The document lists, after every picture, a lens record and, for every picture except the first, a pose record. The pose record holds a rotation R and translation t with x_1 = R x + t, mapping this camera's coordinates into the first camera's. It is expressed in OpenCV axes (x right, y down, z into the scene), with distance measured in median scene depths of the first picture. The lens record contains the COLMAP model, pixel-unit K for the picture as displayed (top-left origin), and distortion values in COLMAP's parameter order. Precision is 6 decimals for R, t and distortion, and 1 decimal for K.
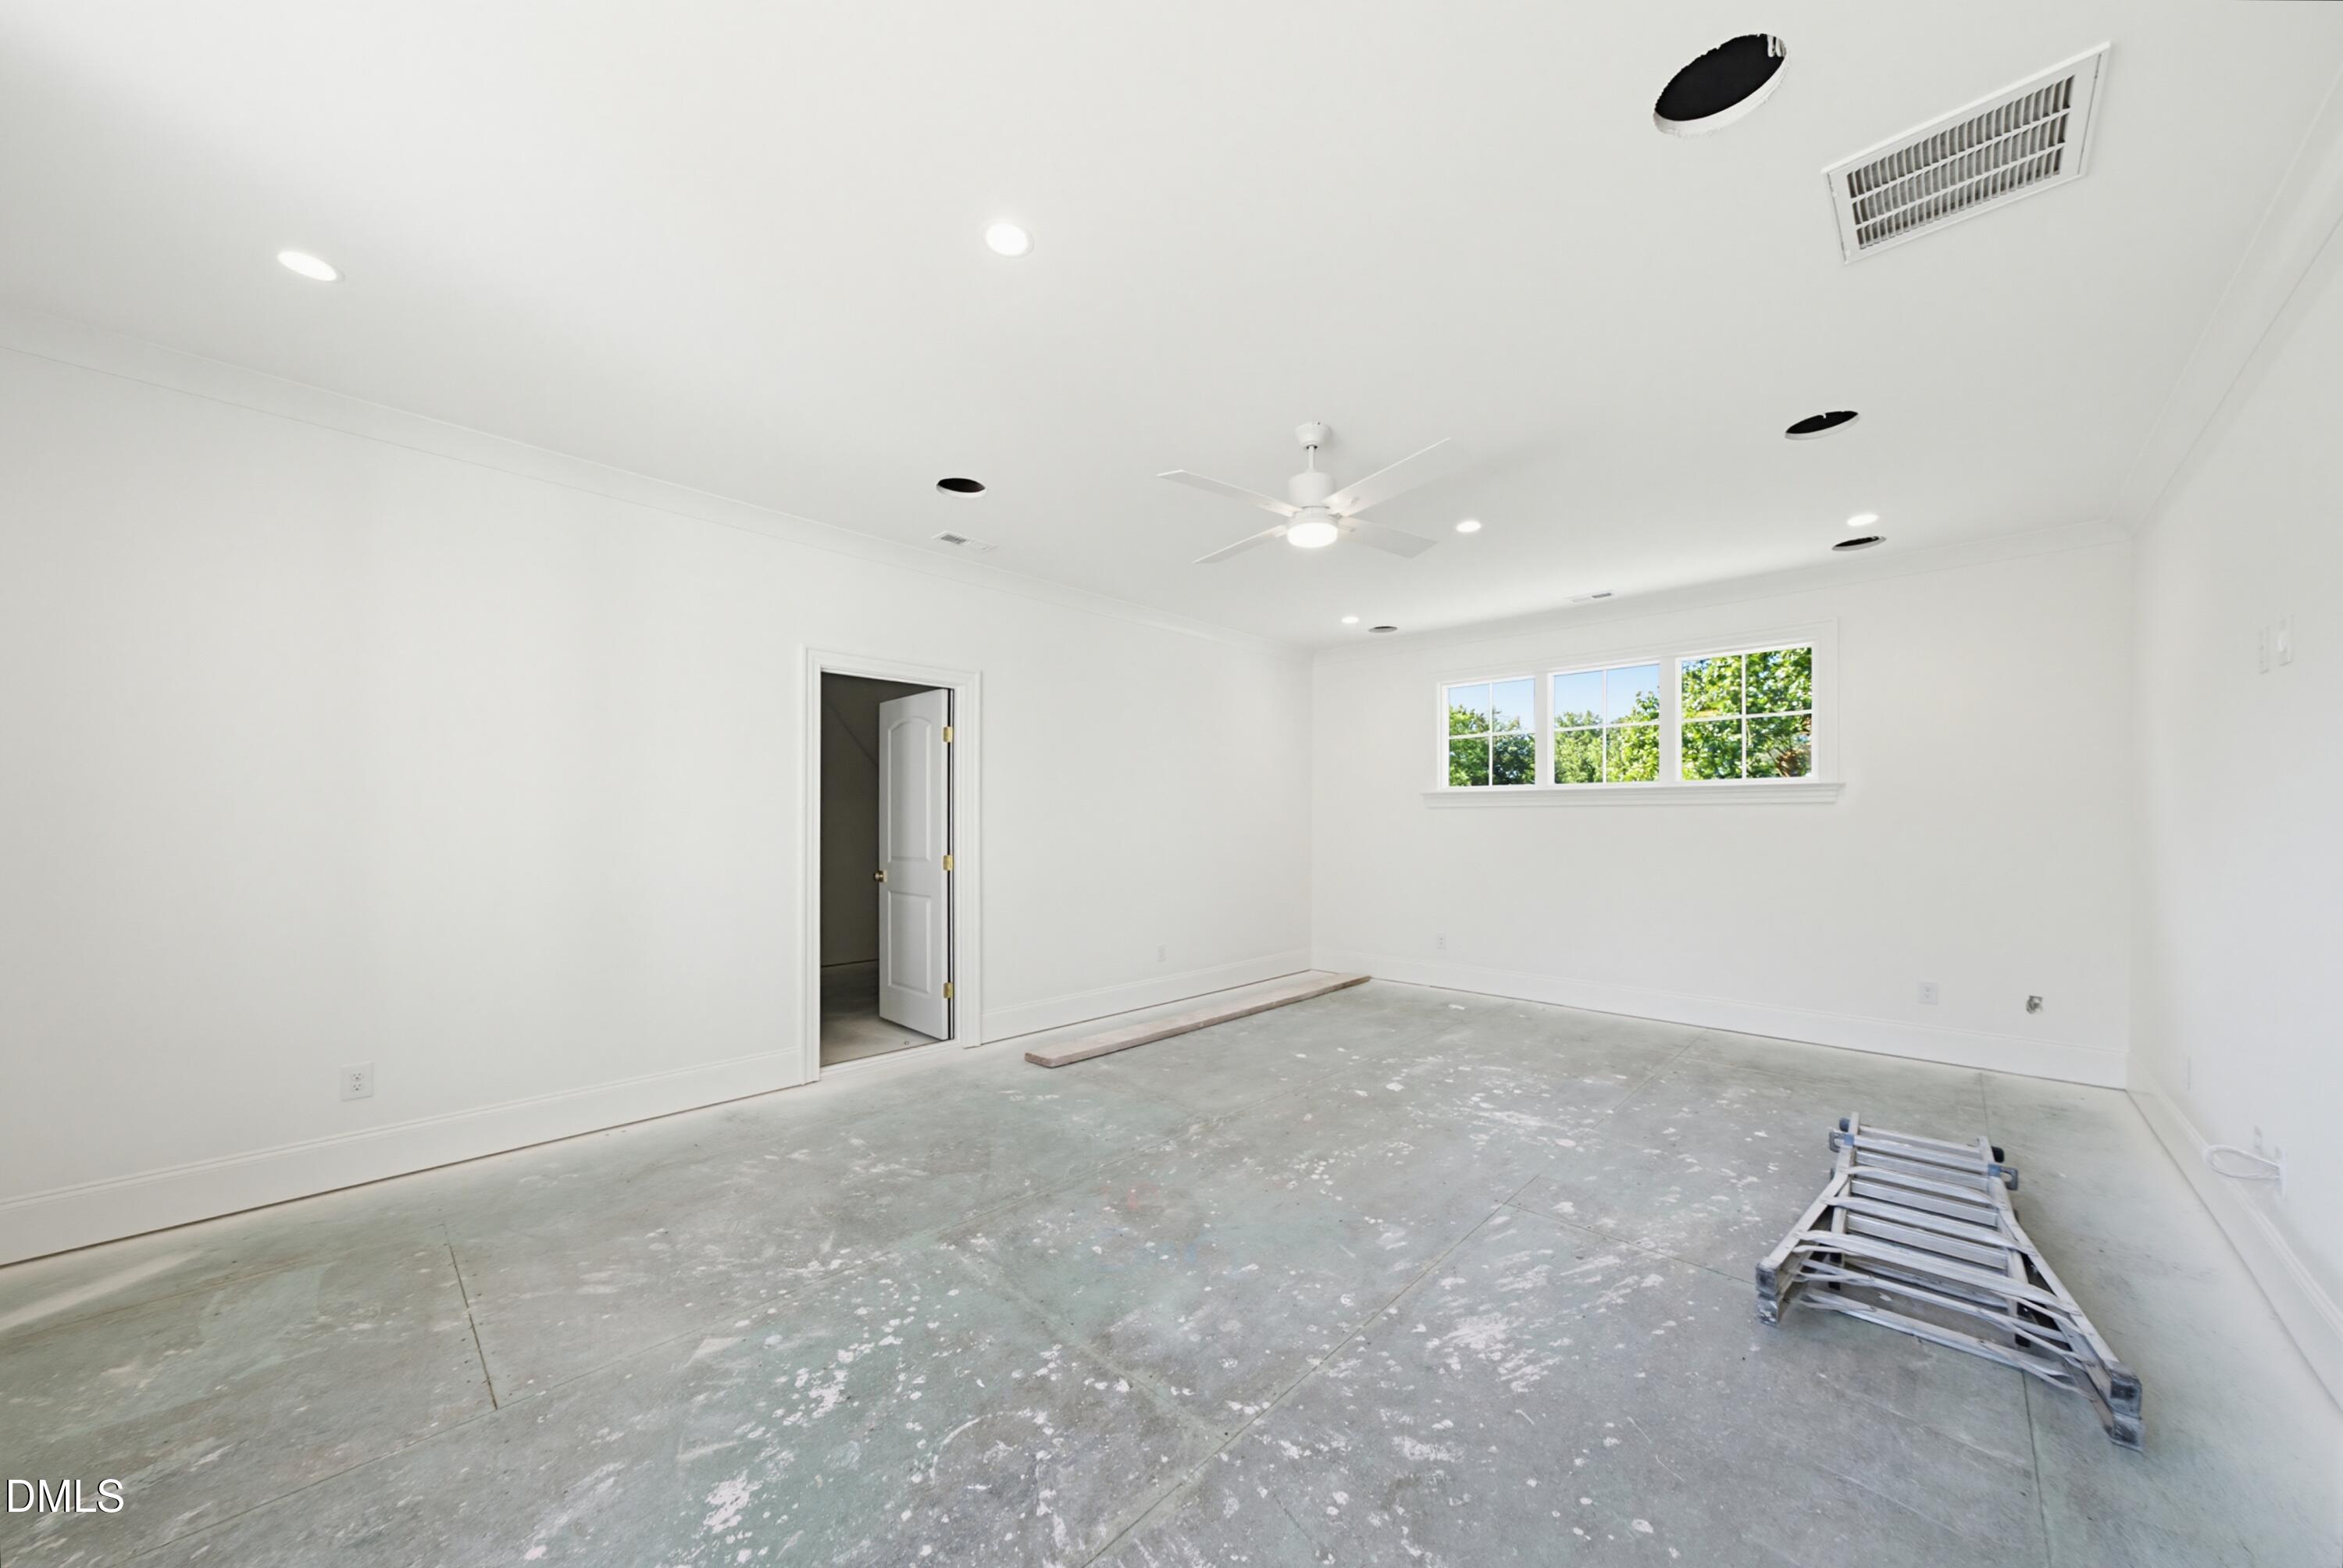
lens RADIAL K [[808.3, 0, 1173.8], [0, 808.3, 829.1], [0, 0, 1]] dist [-0.006668, 0.001906]
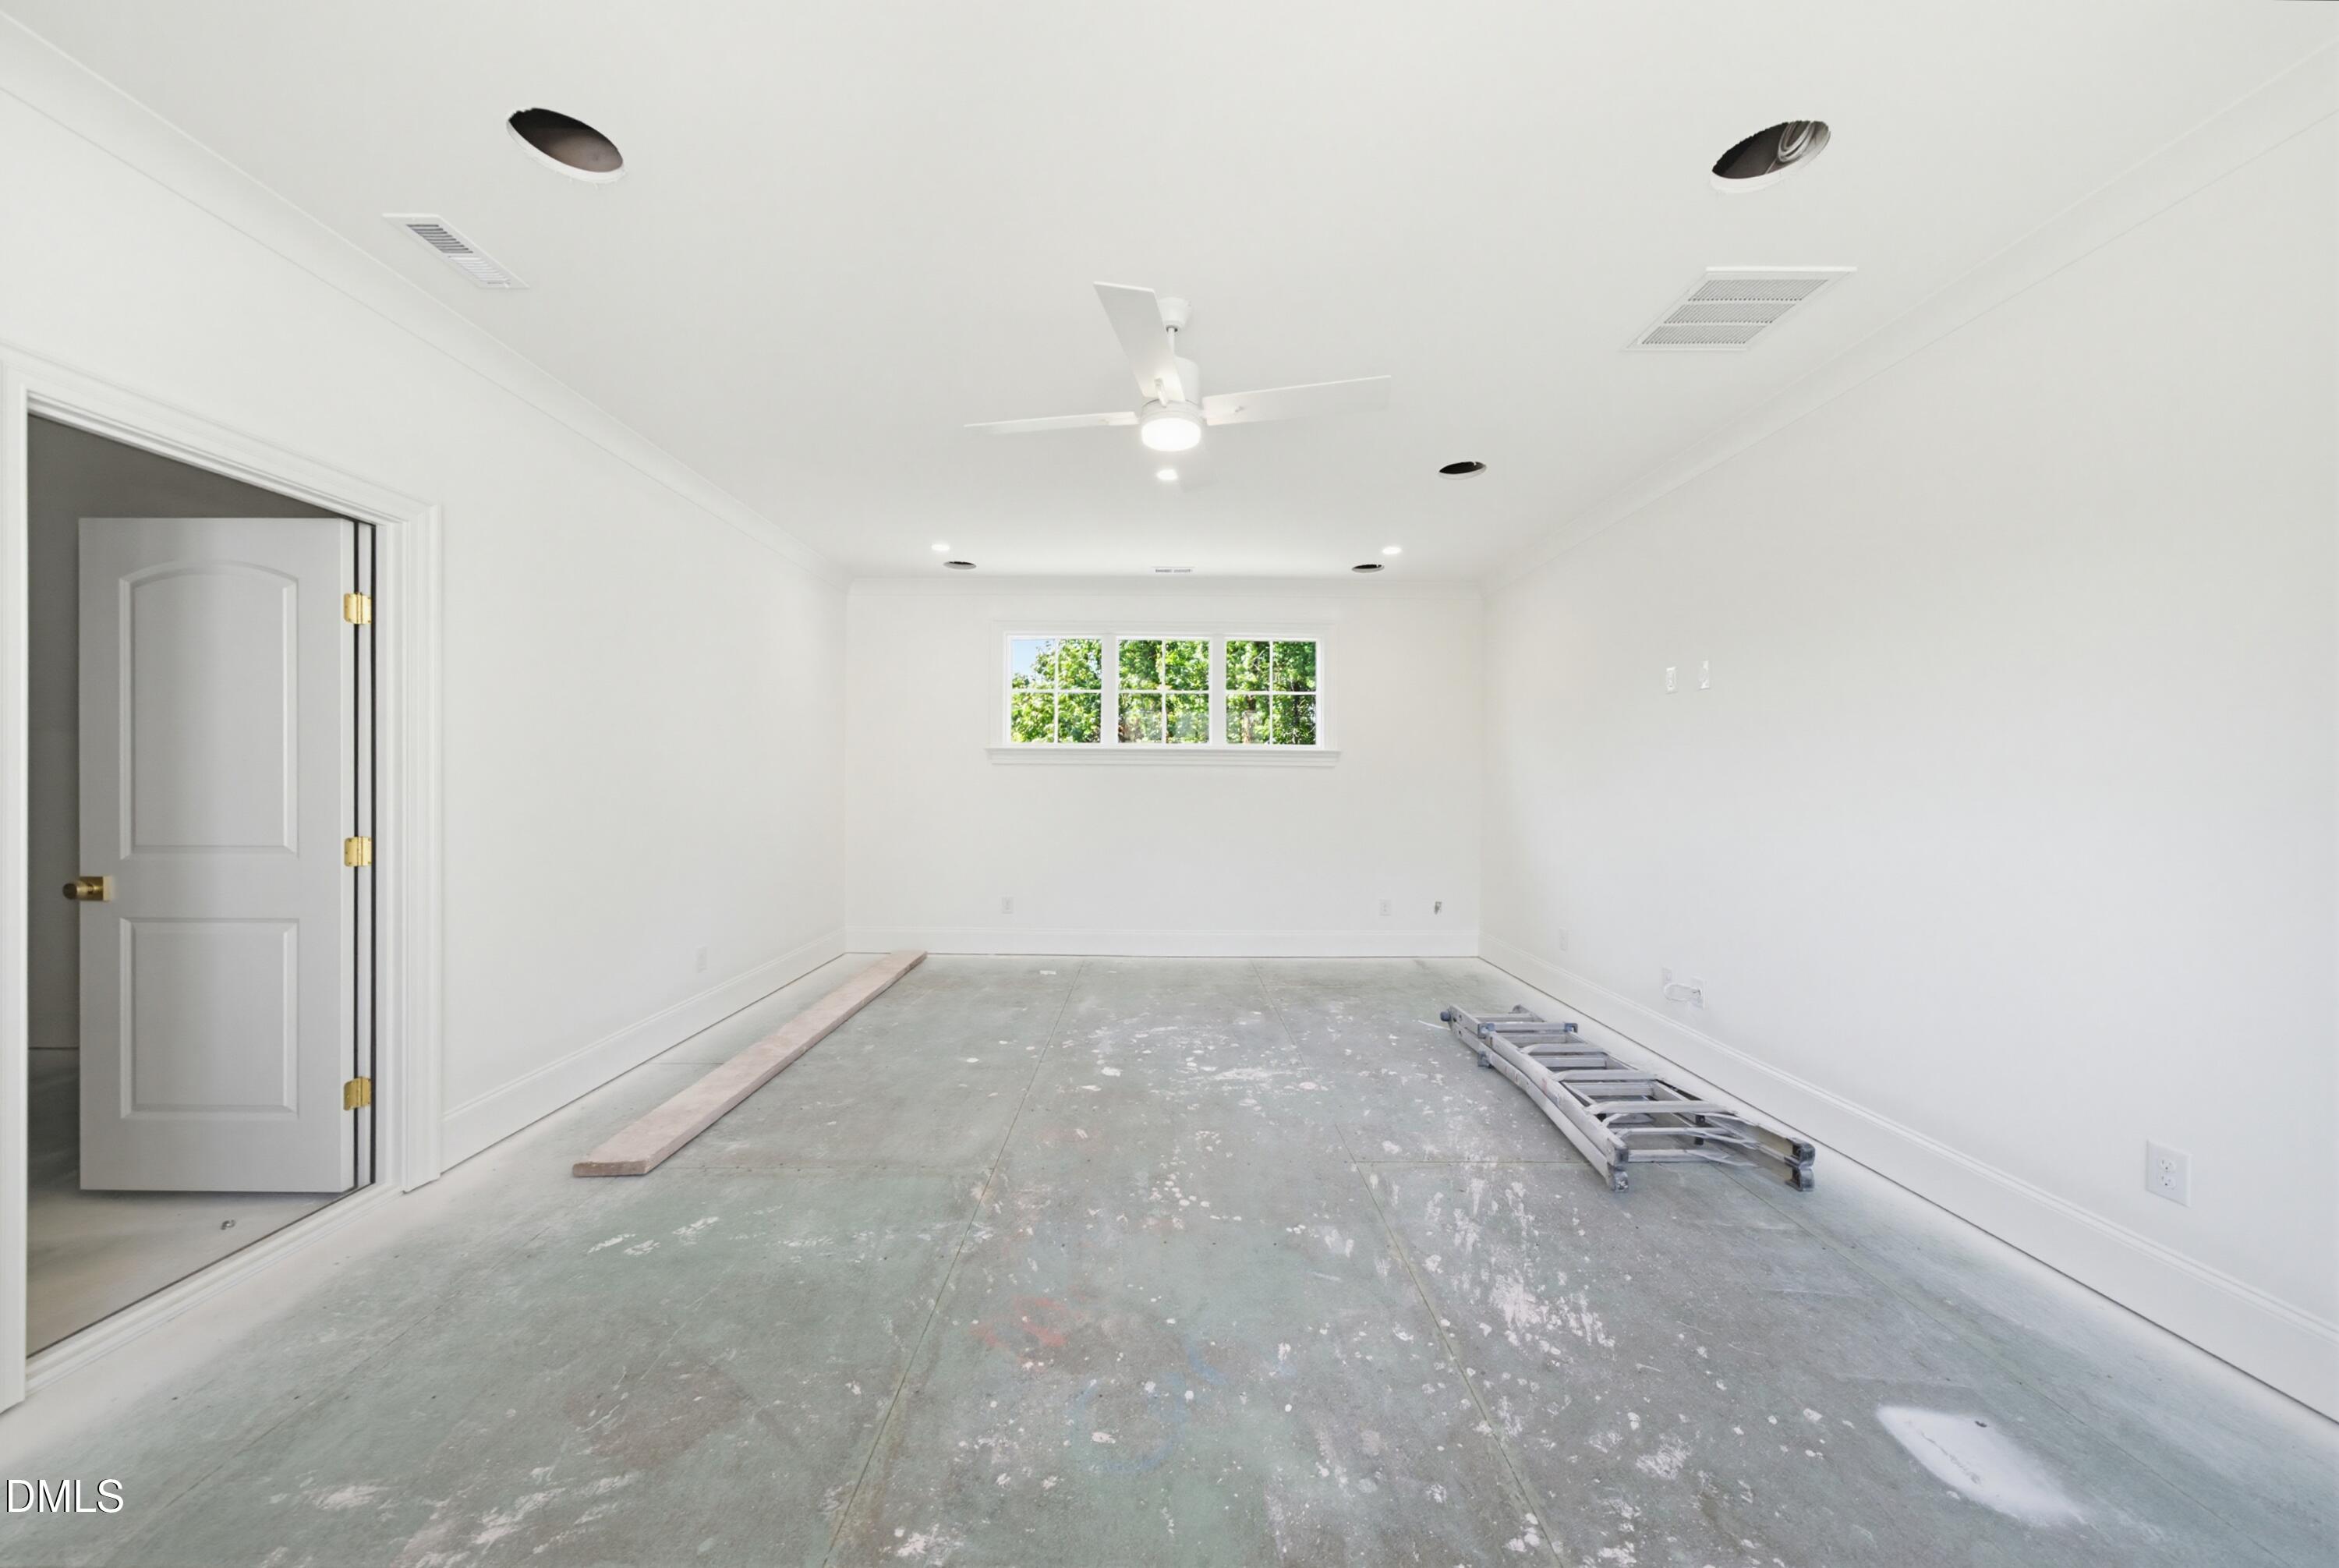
lens RADIAL K [[807.0, 0, 1170.3], [0, 807.0, 777.9], [0, 0, 1]] dist [-0.006668, 0.001906]
pose [[0.720208, 0.009994, 0.693686, -0.328406], [-0.000308, 0.999901, -0.014086, 0.004598], [-0.693758, 0.009932, 0.720140, 0.324913]]
